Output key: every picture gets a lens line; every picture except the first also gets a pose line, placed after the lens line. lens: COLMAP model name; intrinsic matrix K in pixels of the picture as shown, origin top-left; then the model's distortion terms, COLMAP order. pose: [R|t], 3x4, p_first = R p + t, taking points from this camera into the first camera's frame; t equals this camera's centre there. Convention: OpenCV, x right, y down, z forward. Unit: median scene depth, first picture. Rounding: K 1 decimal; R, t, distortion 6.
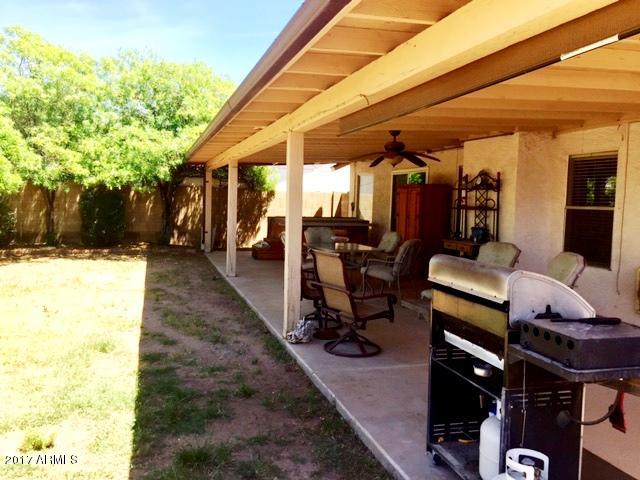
lens RADIAL K [[535.3, 0, 320.0], [0, 535.3, 240.0], [0, 0, 1]] dist [0.068484, -0.140567]
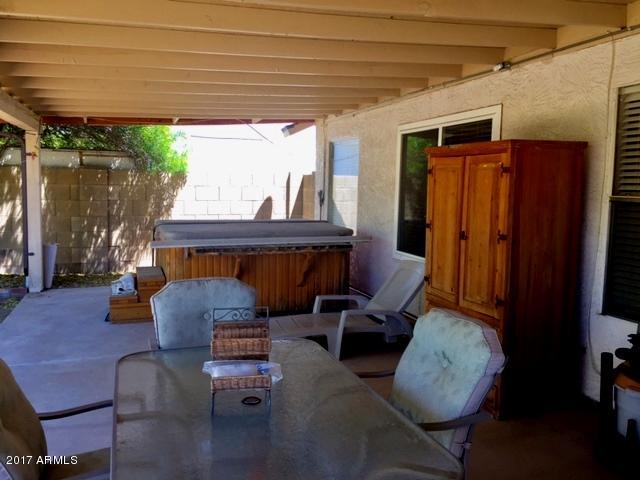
lens RADIAL K [[535.3, 0, 320.0], [0, 535.3, 240.0], [0, 0, 1]] dist [0.068484, -0.140567]
pose [[0.998768, -0.012599, 0.047987, 0.044755], [0.011162, 0.999485, 0.030097, -0.049215], [-0.048341, -0.029524, 0.998394, 0.604054]]
